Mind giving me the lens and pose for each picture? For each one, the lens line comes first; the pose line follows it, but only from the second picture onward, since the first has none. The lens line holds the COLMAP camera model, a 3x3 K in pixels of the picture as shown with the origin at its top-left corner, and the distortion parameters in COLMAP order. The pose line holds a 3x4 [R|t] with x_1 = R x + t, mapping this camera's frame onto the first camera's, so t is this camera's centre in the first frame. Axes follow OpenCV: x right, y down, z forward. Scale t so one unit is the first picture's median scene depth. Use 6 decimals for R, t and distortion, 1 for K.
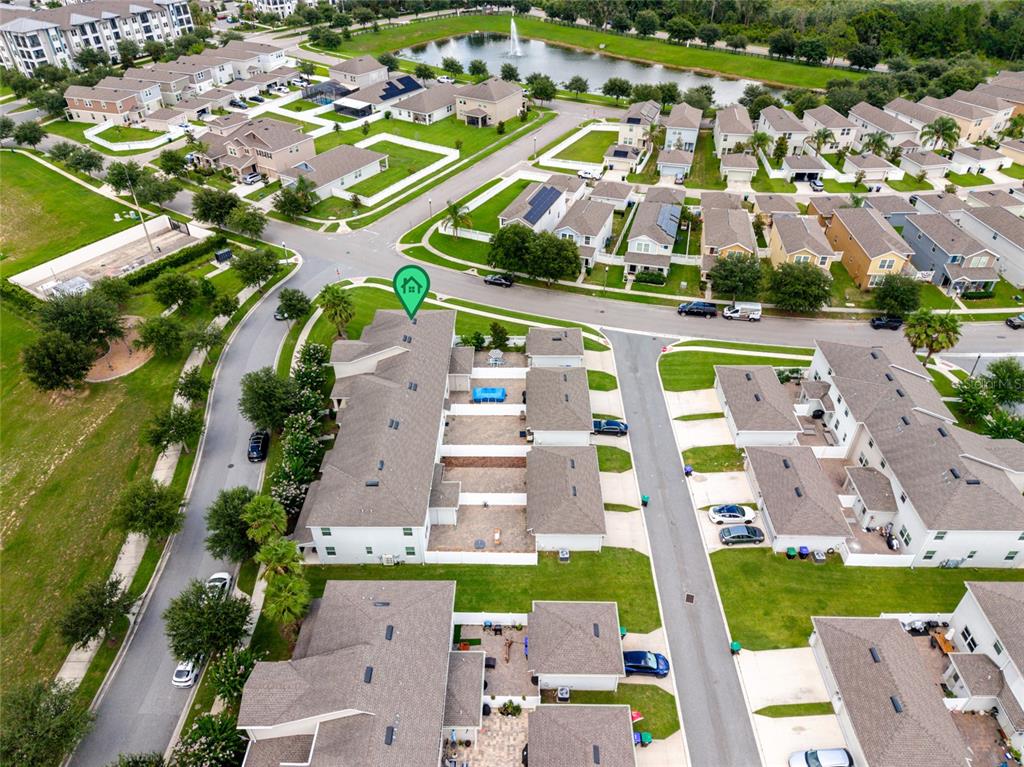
lens RADIAL K [[703.1, 0, 514.3], [0, 703.1, 384.5], [0, 0, 1]] dist [0.017685, -0.004610]
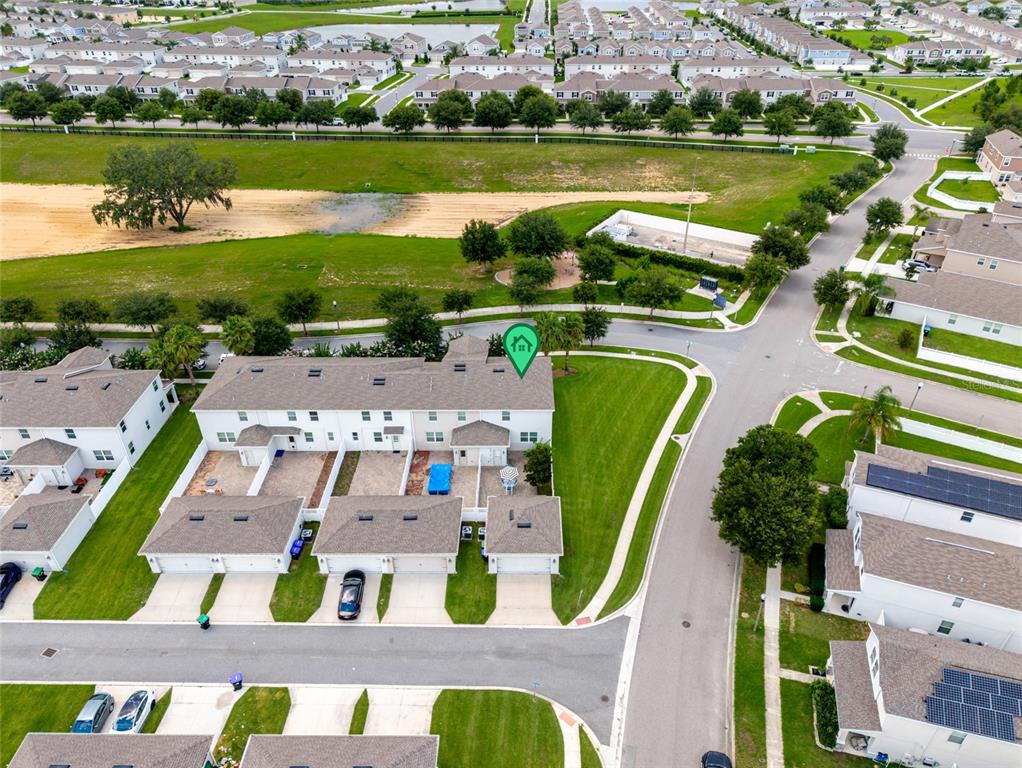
lens RADIAL K [[701.7, 0, 509.8], [0, 701.7, 380.7], [0, 0, 1]] dist [0.017685, -0.004610]
pose [[-0.008367, 0.551834, -0.833912, 0.452222], [-0.598294, 0.665442, 0.446353, -0.369948], [0.801233, 0.502660, 0.324591, 0.579617]]
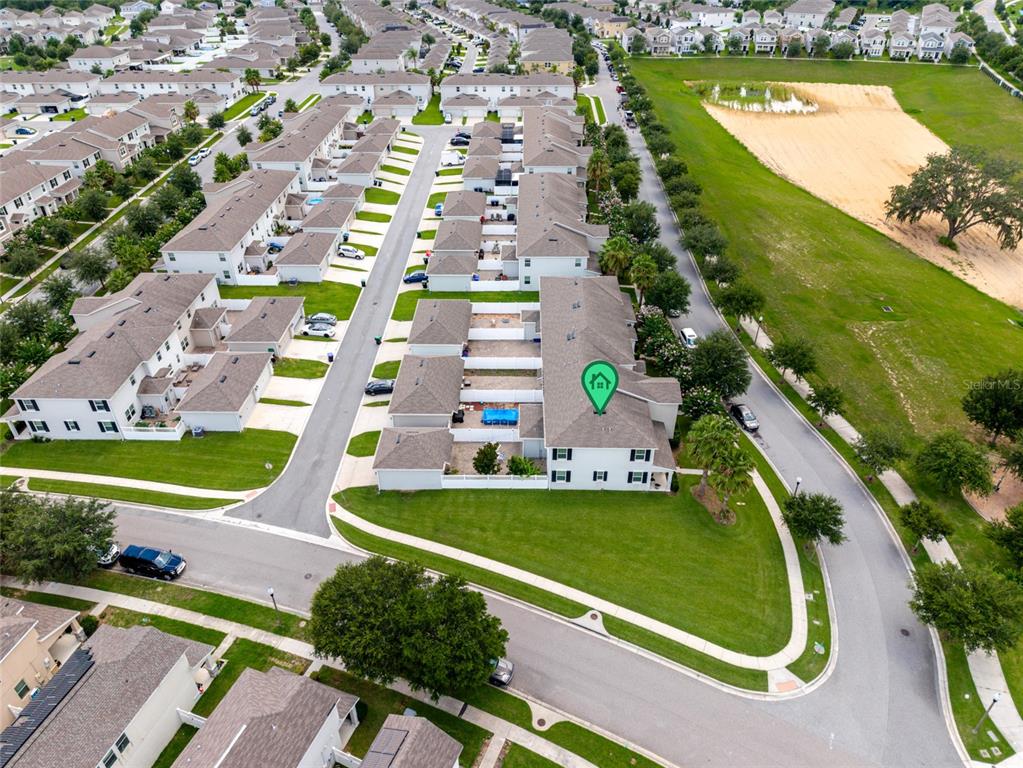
lens RADIAL K [[702.4, 0, 508.2], [0, 702.4, 385.8], [0, 0, 1]] dist [0.017685, -0.004610]
pose [[-0.999872, -0.004658, 0.015329, -0.045626], [0.013068, 0.316400, 0.948536, -0.665272], [-0.009268, 0.948614, -0.316299, 0.972982]]
